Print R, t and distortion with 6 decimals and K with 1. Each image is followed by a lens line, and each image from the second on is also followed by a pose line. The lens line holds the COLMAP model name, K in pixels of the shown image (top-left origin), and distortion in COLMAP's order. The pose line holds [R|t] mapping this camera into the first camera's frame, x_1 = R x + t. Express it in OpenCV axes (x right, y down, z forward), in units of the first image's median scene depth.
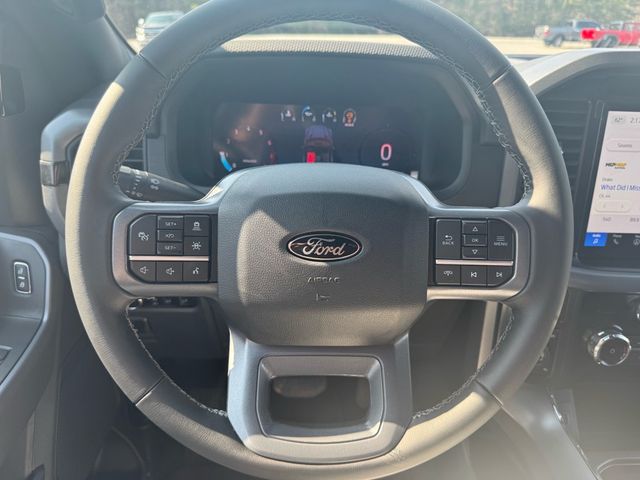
lens RADIAL K [[464.2, 0, 320.0], [0, 464.2, 240.0], [0, 0, 1]] dist [-0.001254, -0.036869]
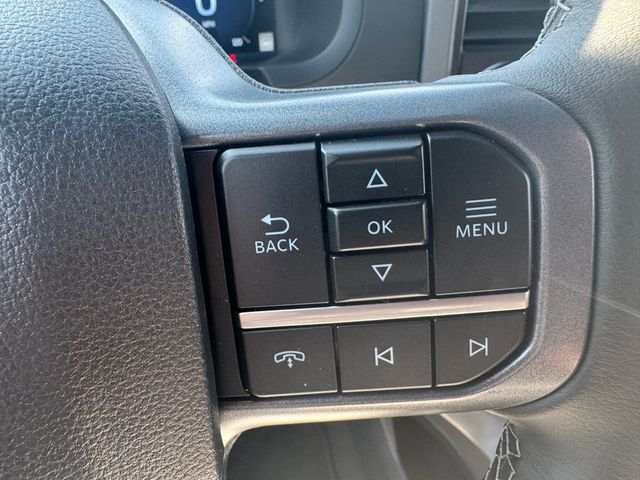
lens RADIAL K [[449.3, 0, 320.0], [0, 449.3, 240.0], [0, 0, 1]] dist [-0.004154, 0.000137]
pose [[0.972798, -0.155786, 0.171449, 0.260551], [0.112619, 0.964799, 0.237656, -0.050988], [-0.202437, -0.211882, 0.956099, 0.774289]]
